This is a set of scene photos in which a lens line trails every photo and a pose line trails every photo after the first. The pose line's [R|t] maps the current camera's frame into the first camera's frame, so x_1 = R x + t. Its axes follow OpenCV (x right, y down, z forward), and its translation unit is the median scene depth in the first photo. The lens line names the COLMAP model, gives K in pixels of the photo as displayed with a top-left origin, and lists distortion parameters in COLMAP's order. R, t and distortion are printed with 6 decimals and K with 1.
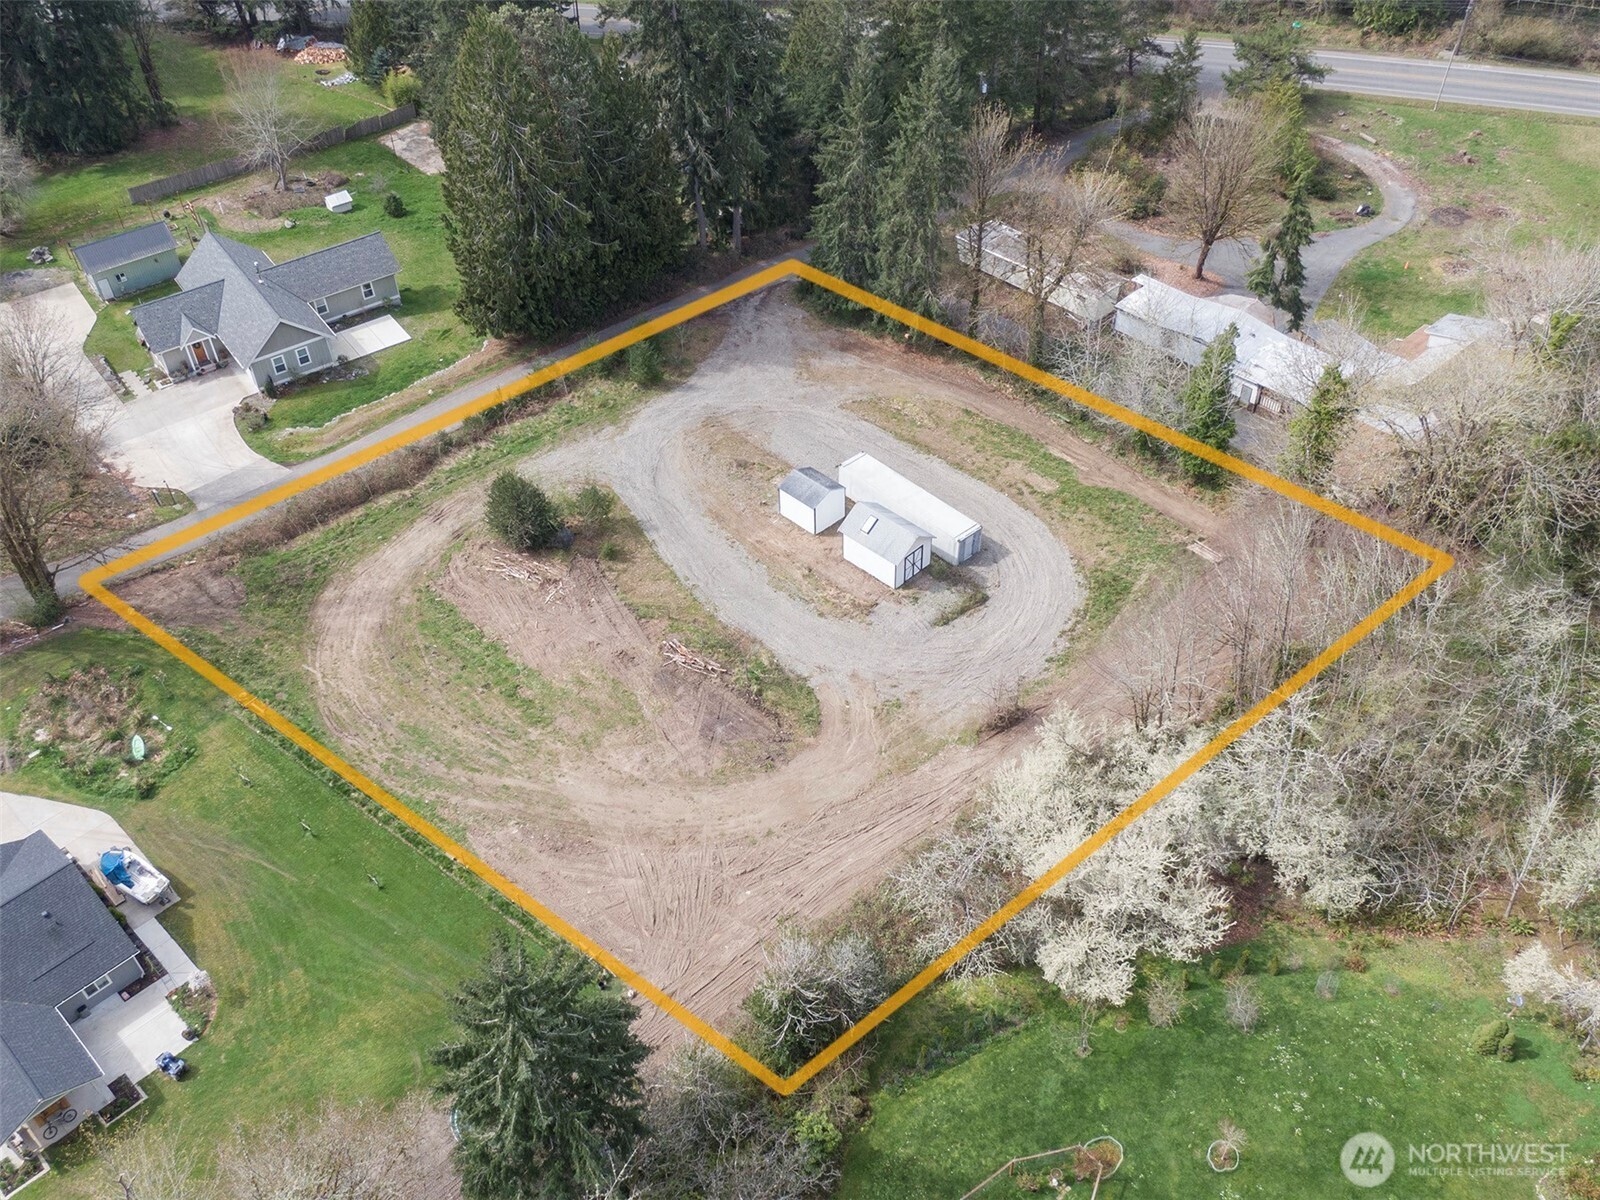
lens RADIAL K [[1450.6, 0, 773.0], [0, 1450.6, 657.3], [0, 0, 1]] dist [0.029586, -0.012036]
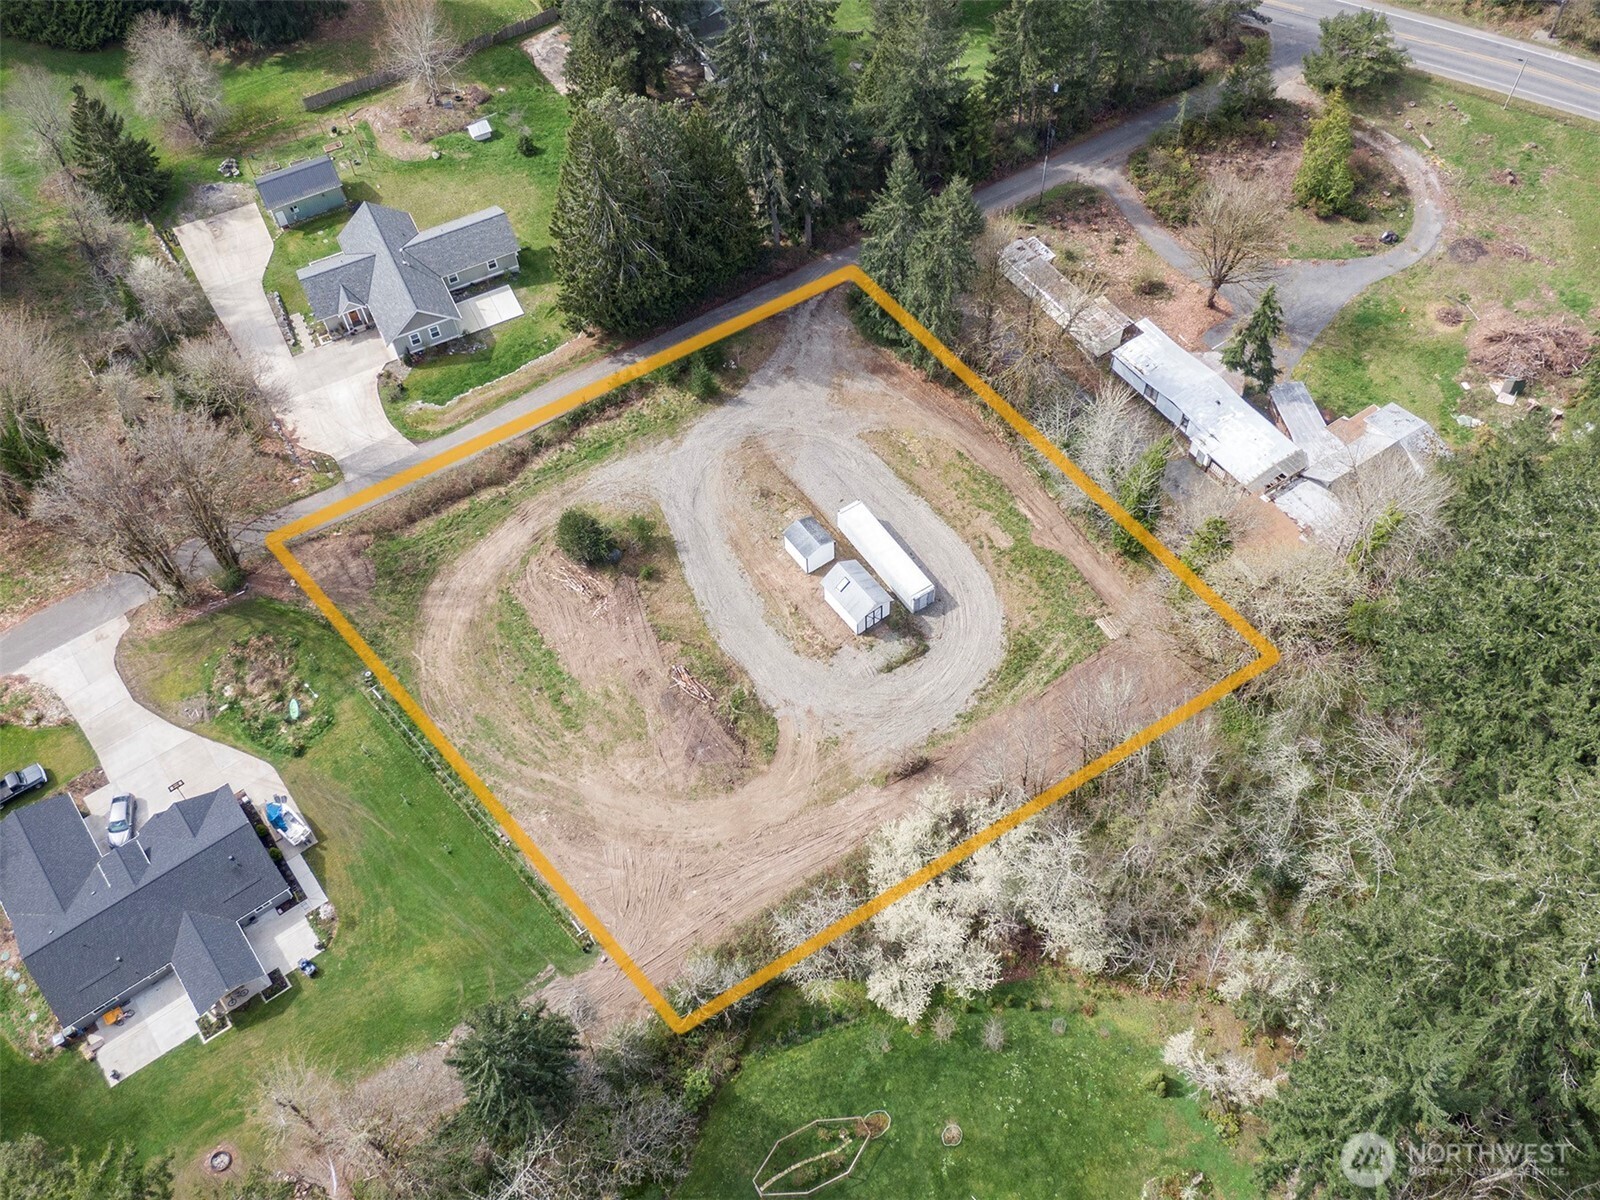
lens RADIAL K [[1518.5, 0, 797.5], [0, 1518.5, 598.6], [0, 0, 1]] dist [0.023177, 0.012112]
pose [[0.989524, 0.120069, -0.080161, 0.133747], [-0.100835, 0.972176, 0.211440, -0.354505], [0.103317, -0.201142, 0.974098, -0.319827]]
